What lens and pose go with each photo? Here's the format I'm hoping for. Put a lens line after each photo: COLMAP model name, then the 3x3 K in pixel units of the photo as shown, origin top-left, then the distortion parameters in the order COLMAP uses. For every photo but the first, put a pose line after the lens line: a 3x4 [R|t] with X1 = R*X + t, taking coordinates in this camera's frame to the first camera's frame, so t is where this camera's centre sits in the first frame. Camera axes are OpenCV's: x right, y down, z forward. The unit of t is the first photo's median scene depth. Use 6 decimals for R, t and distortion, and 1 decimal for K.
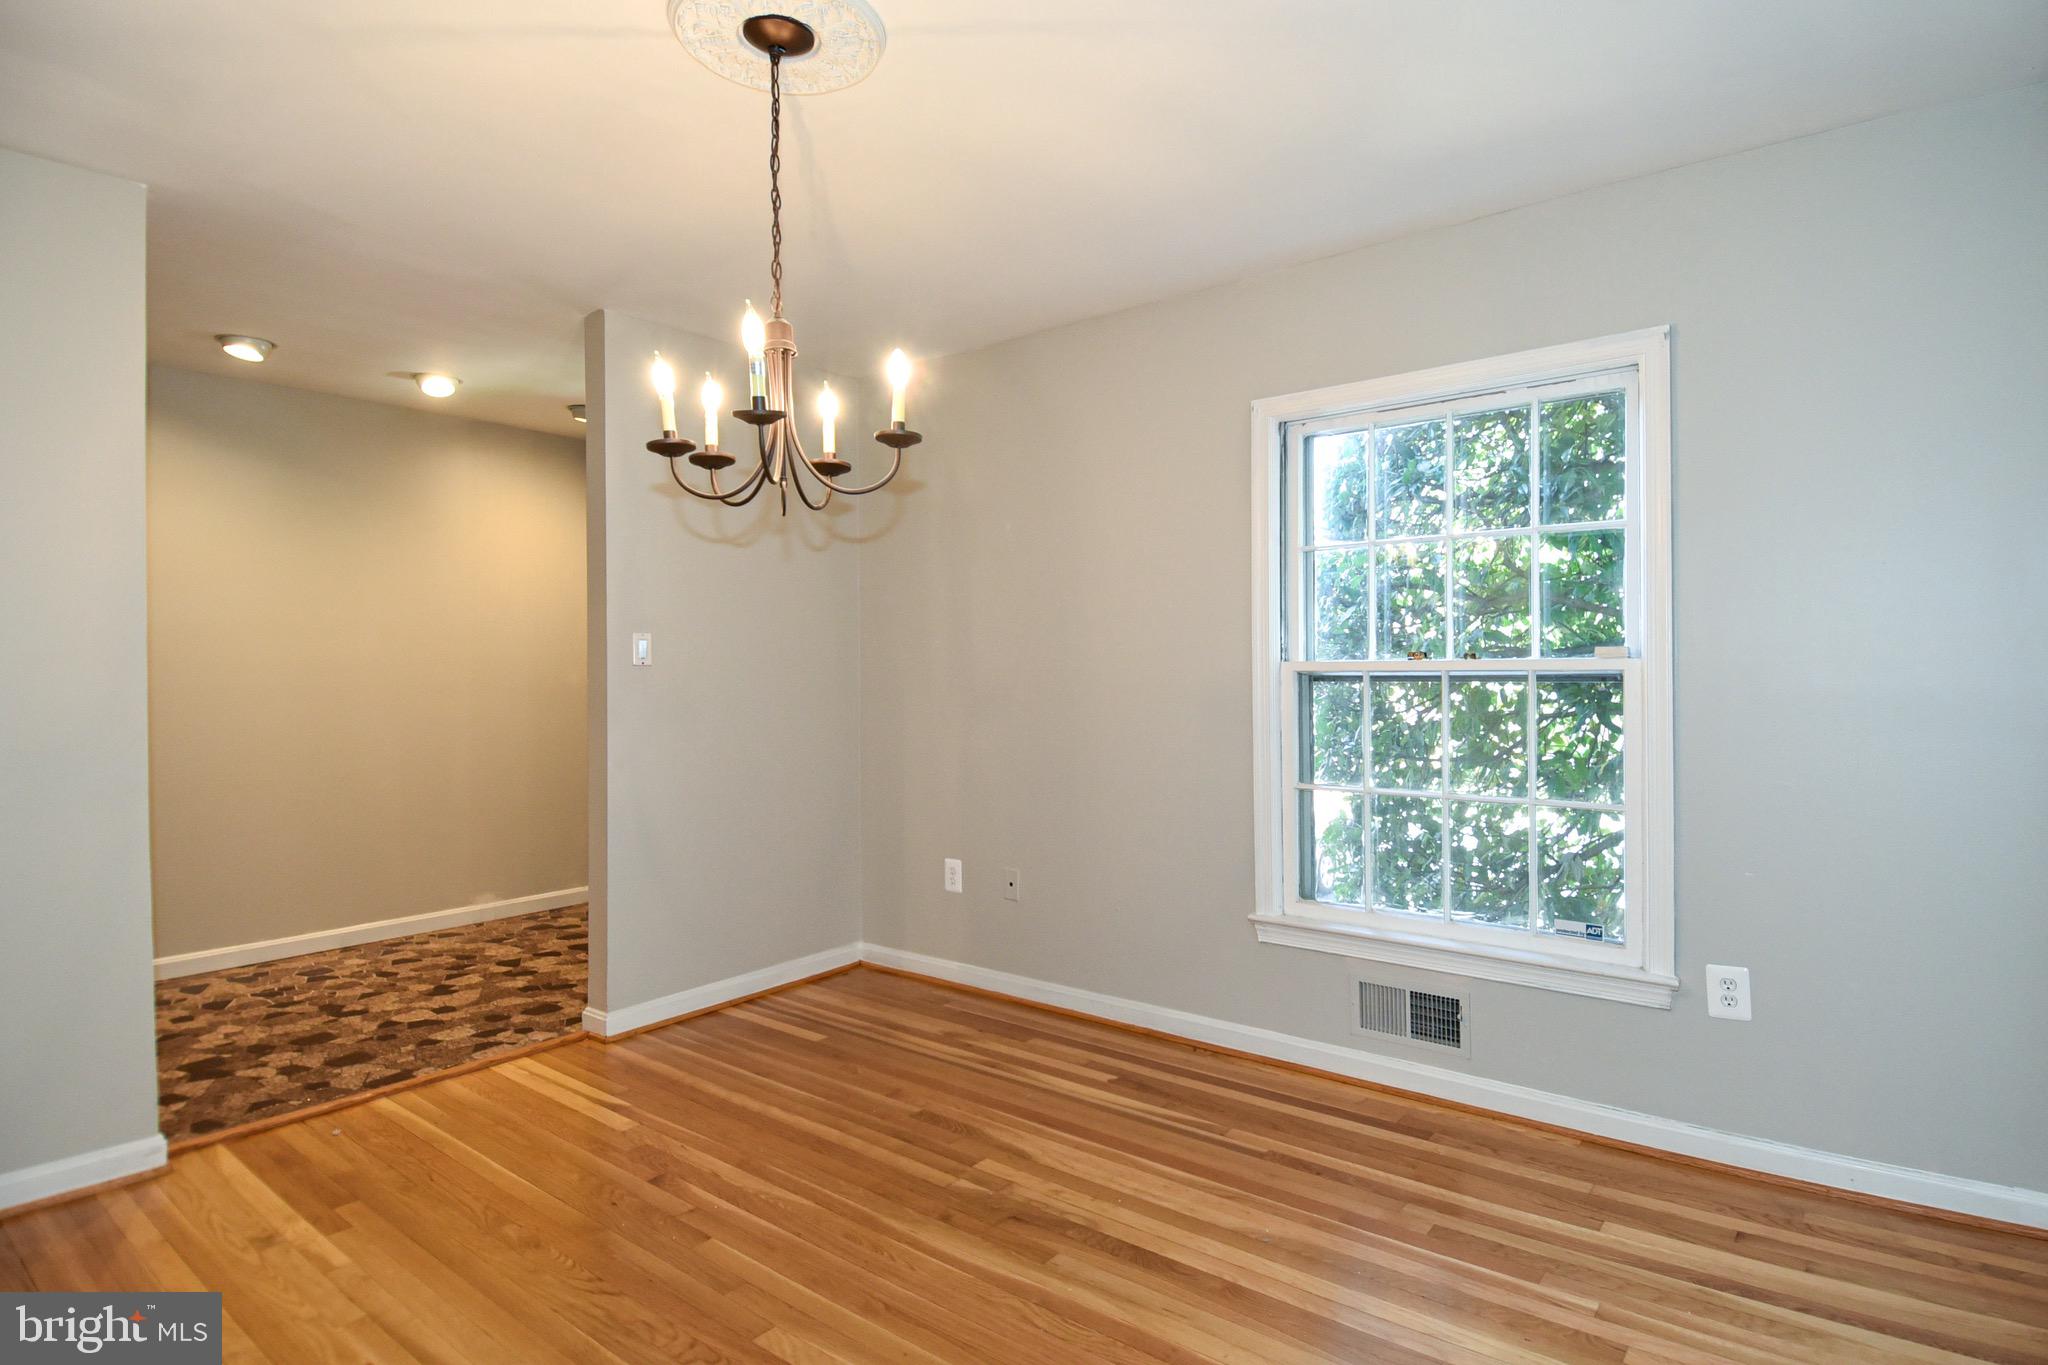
lens RADIAL K [[1141.6, 0, 1040.3], [0, 1141.6, 657.4], [0, 0, 1]] dist [0.012980, -0.030786]
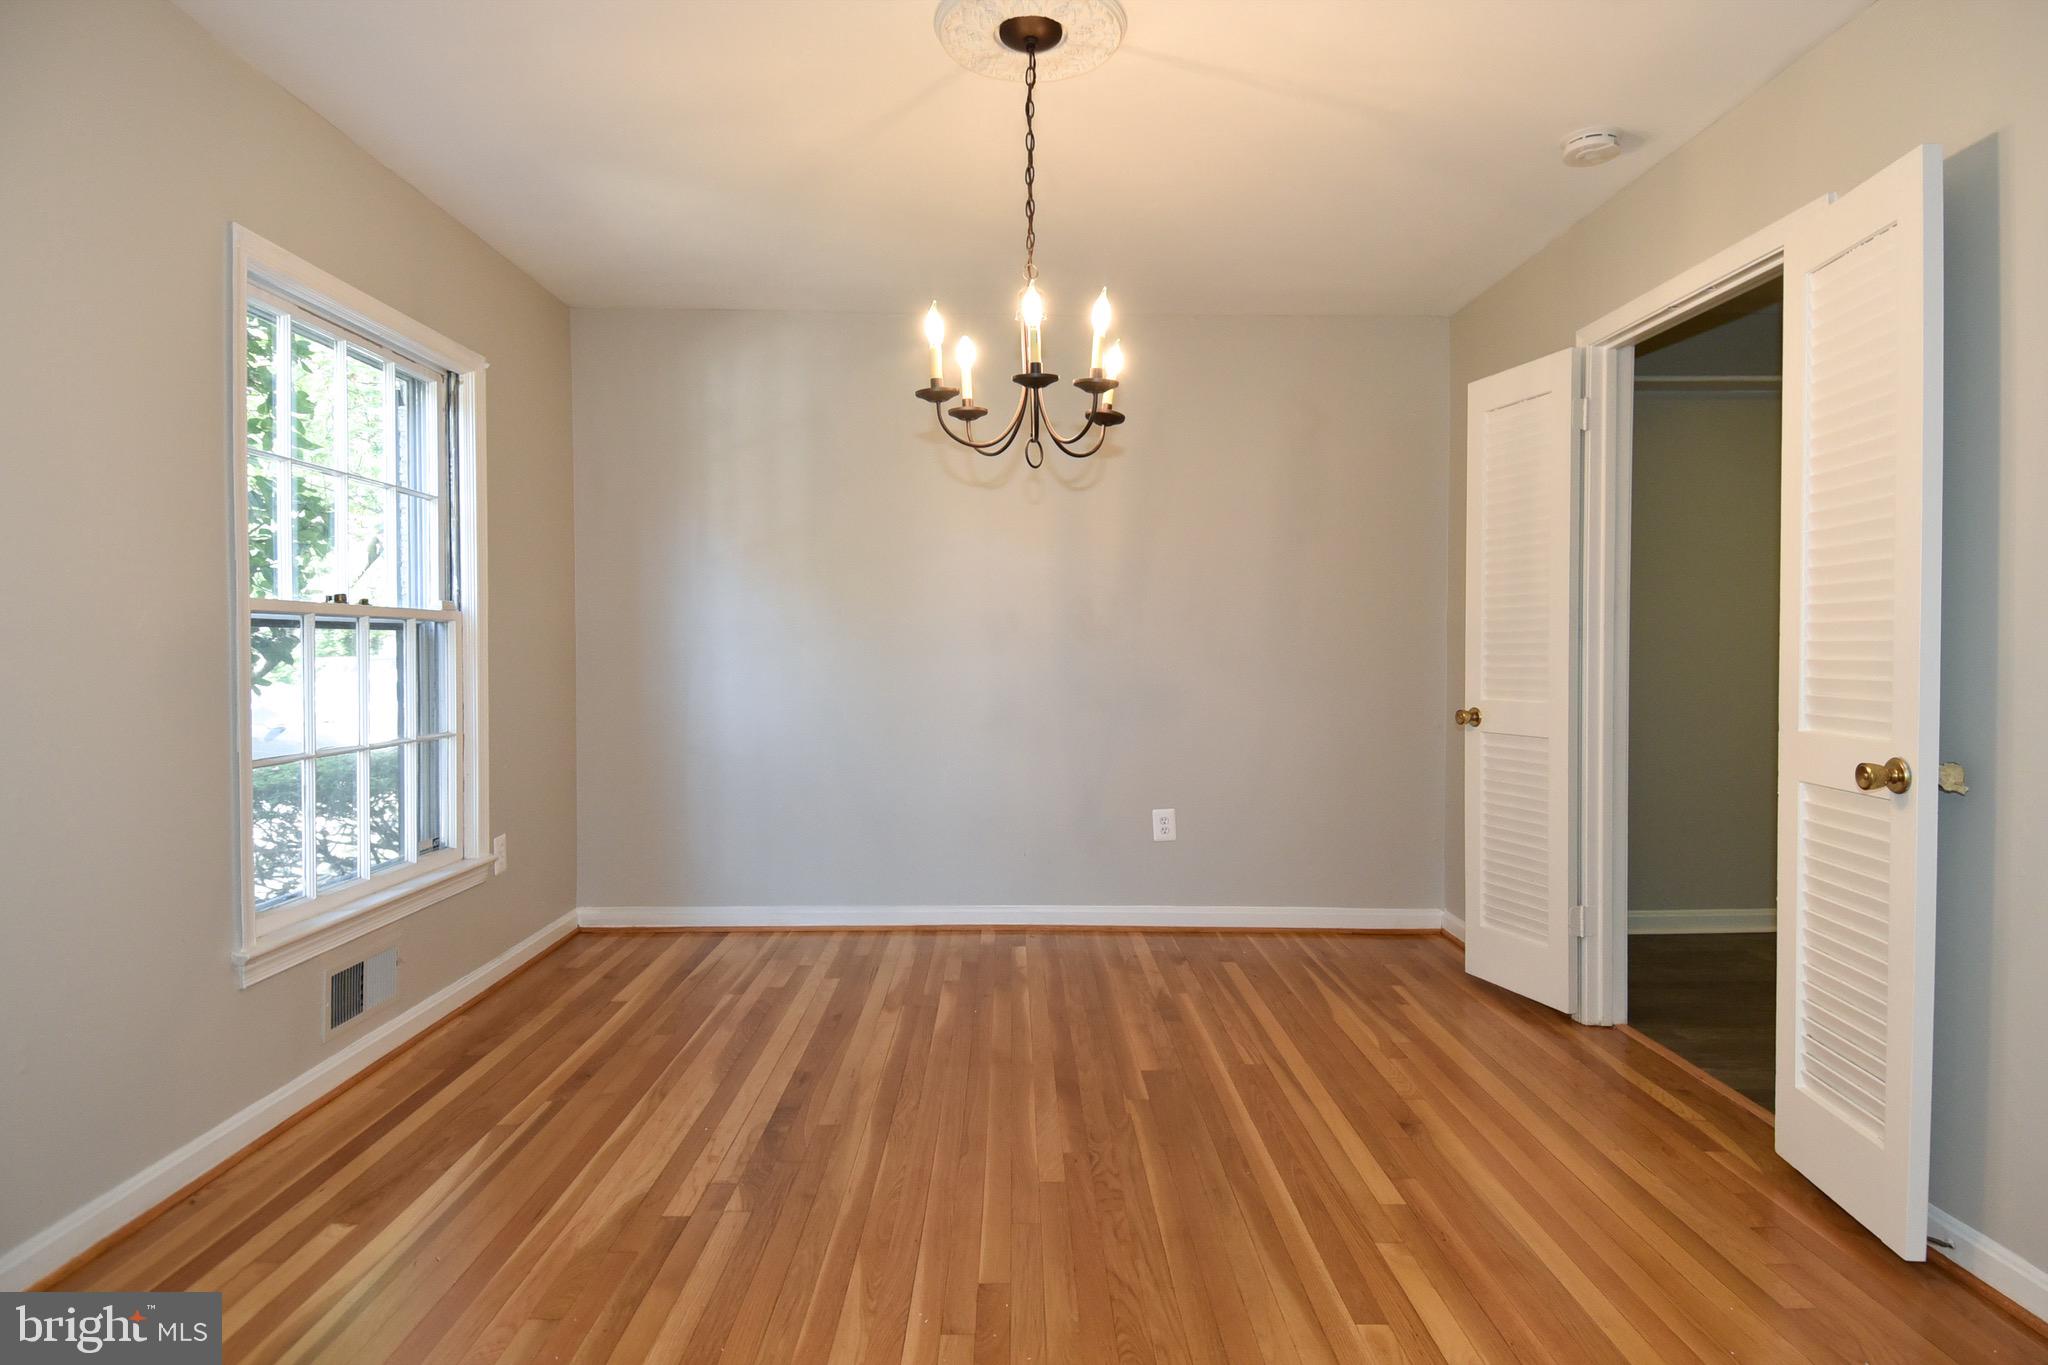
lens RADIAL K [[1093.6, 0, 1021.8], [0, 1093.6, 687.7], [0, 0, 1]] dist [0.046978, -0.044582]
pose [[-0.644098, -0.027977, 0.764431, -0.850971], [-0.004042, 0.999441, 0.033173, 0.036852], [-0.764932, 0.018277, -0.643852, 1.382366]]
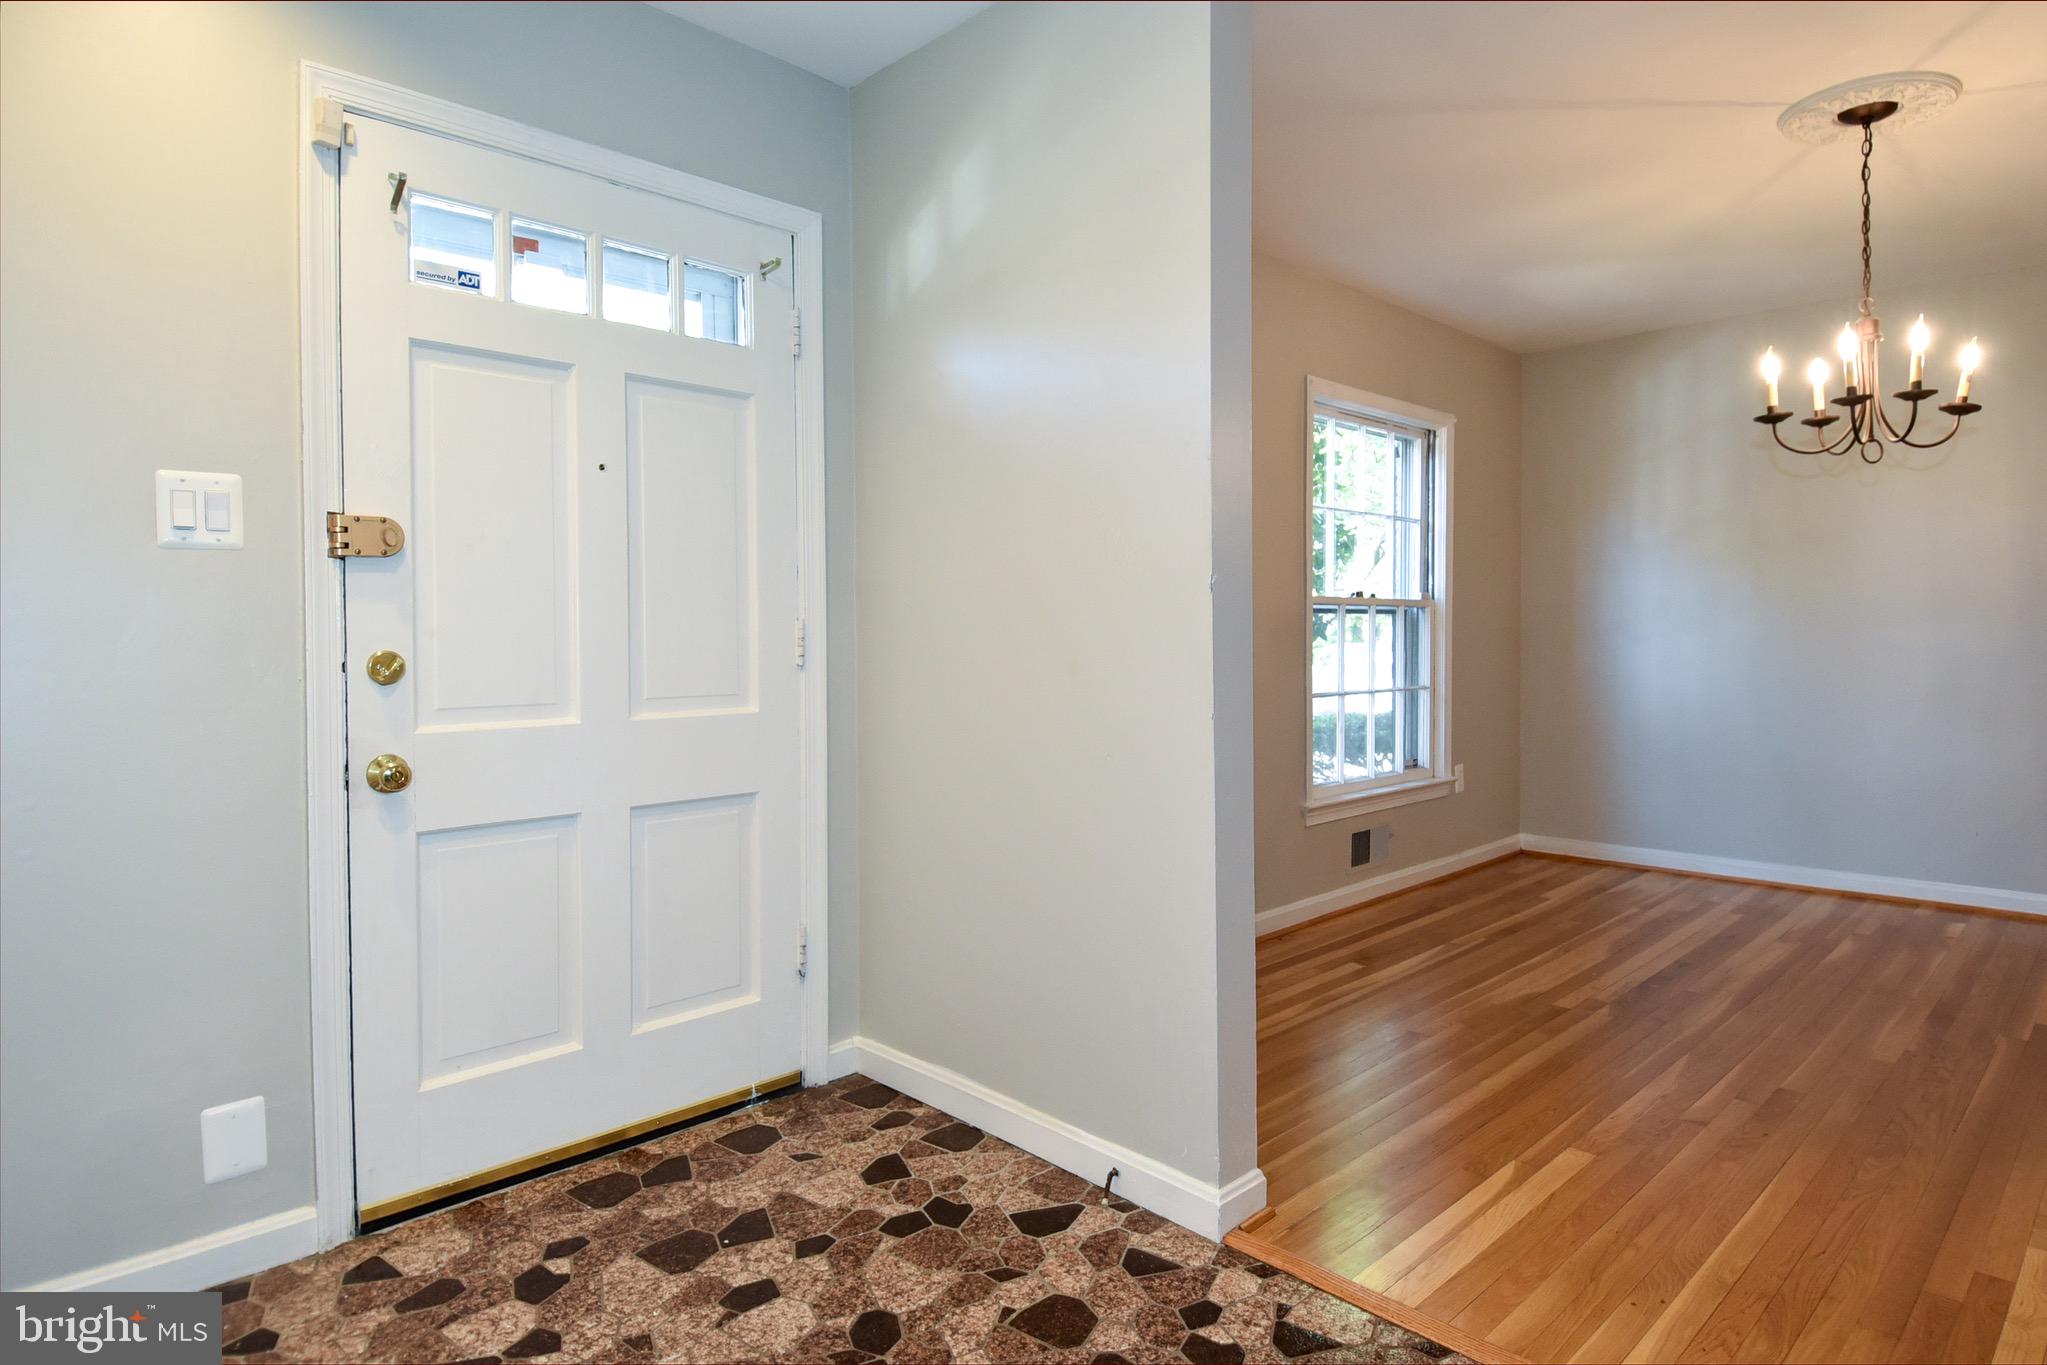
lens RADIAL K [[1141.1, 0, 1039.8], [0, 1141.1, 657.4], [0, 0, 1]] dist [0.012980, -0.030786]
pose [[0.114796, -0.015328, 0.993271, -1.373157], [0.005182, 0.999877, 0.014832, 0.056233], [-0.993376, 0.003444, 0.114862, 1.478055]]
